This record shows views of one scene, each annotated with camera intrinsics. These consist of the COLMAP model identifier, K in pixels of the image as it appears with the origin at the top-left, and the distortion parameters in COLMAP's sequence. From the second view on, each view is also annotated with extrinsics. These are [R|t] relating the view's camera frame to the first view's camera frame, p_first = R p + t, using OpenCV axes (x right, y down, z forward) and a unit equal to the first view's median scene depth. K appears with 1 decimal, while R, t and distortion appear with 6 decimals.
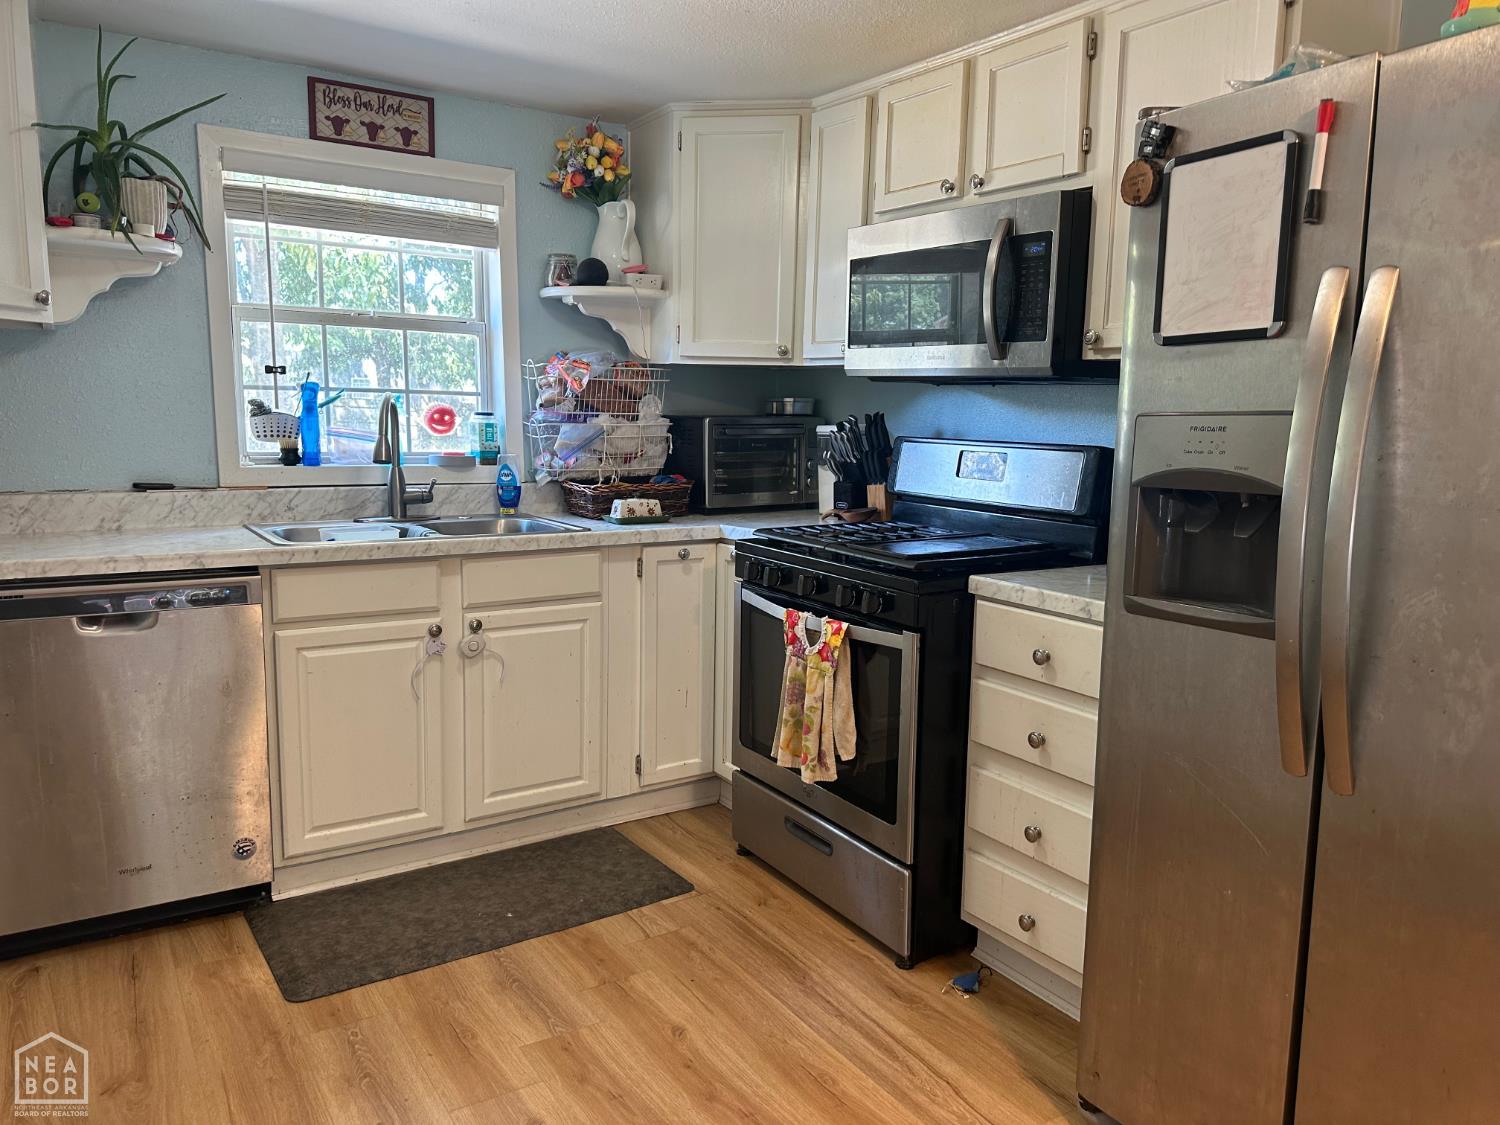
lens RADIAL K [[1077.7, 0, 759.2], [0, 1077.7, 571.4], [0, 0, 1]] dist [0.073551, -0.101481]
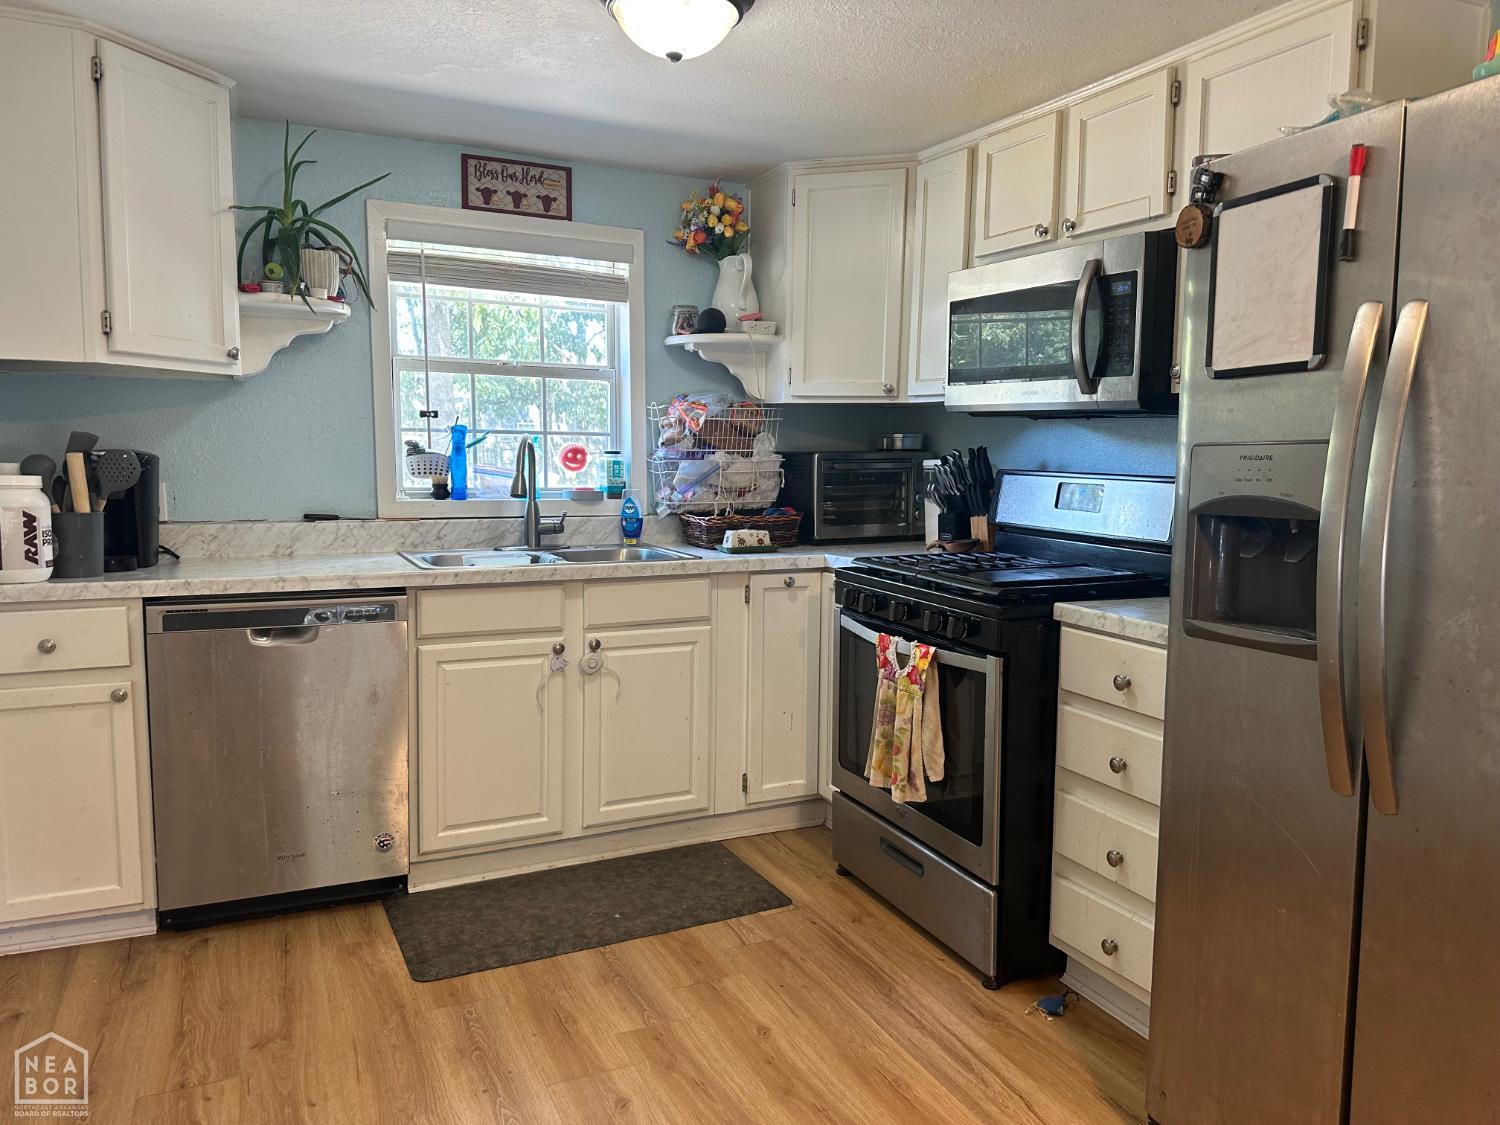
lens RADIAL K [[1073.8, 0, 756.1], [0, 1073.8, 558.5], [0, 0, 1]] dist [0.100728, -0.159248]
pose [[0.990398, 0.006651, -0.138086, 0.048599], [-0.013130, 0.998852, -0.046062, 0.011321], [0.137621, 0.047433, 0.989349, -0.051820]]
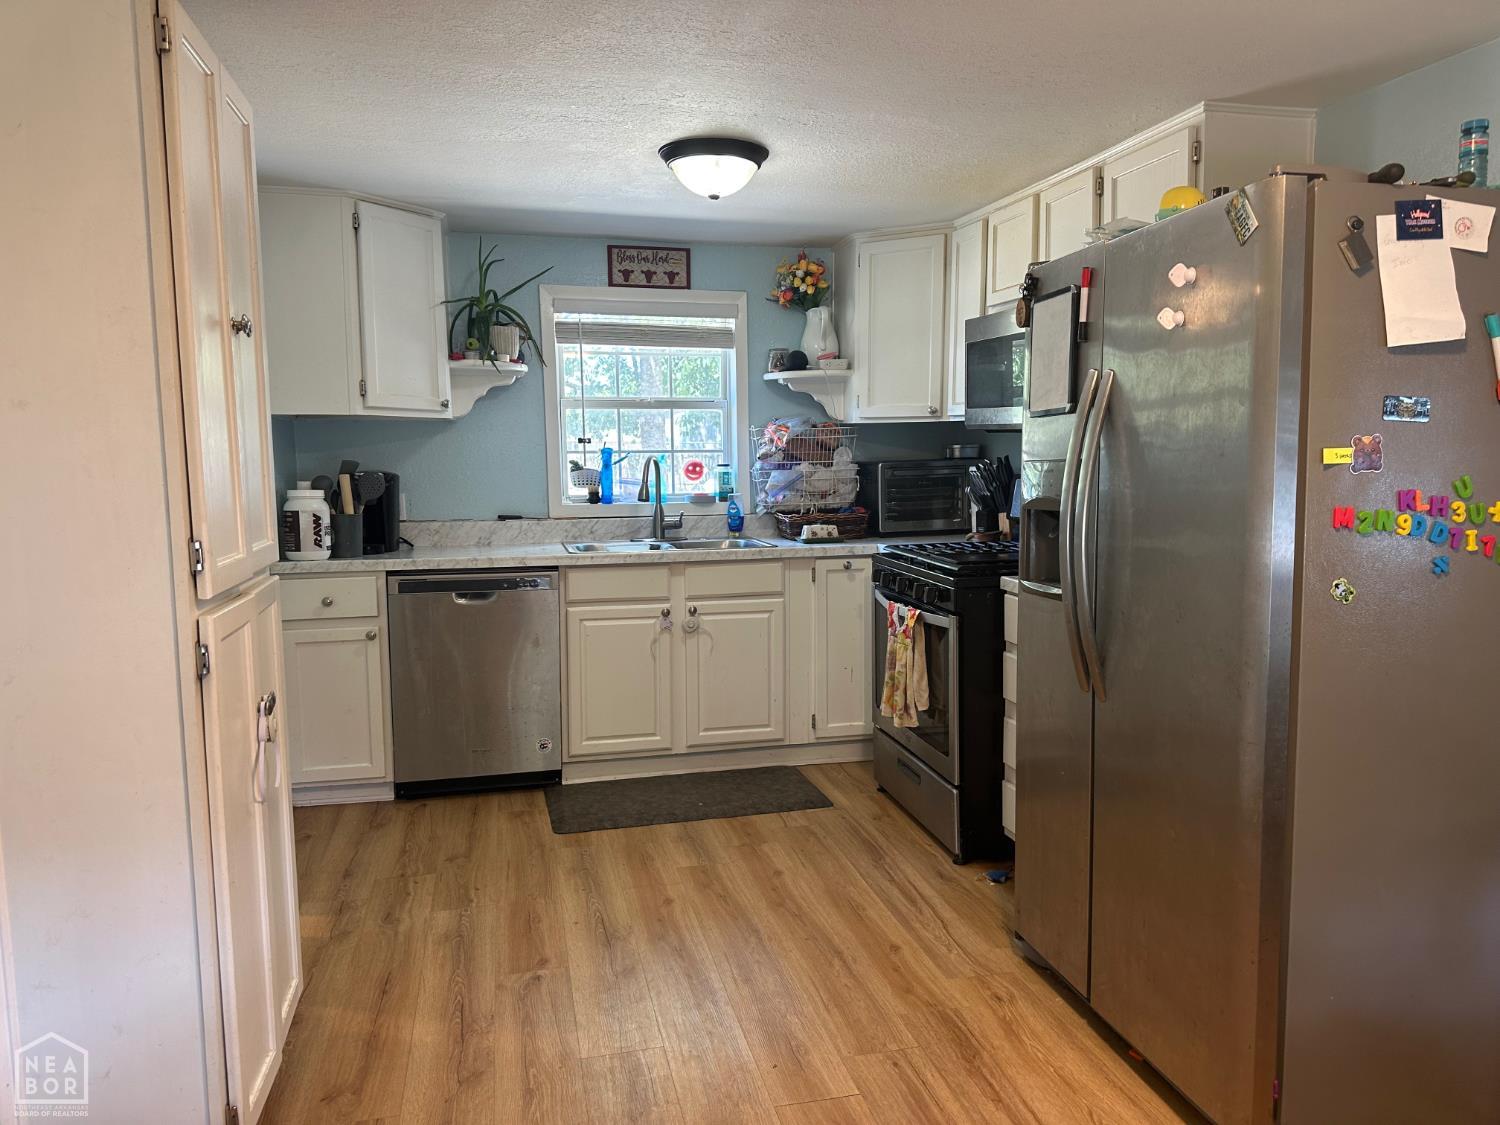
lens RADIAL K [[1068.6, 0, 750.0], [0, 1068.6, 562.5], [0, 0, 1]] dist [0.132308, -0.228077]
pose [[0.938720, 0.008761, -0.344571, 0.317712], [-0.023705, 0.998951, -0.039179, 0.041478], [0.343866, 0.044946, 0.937943, -0.342632]]
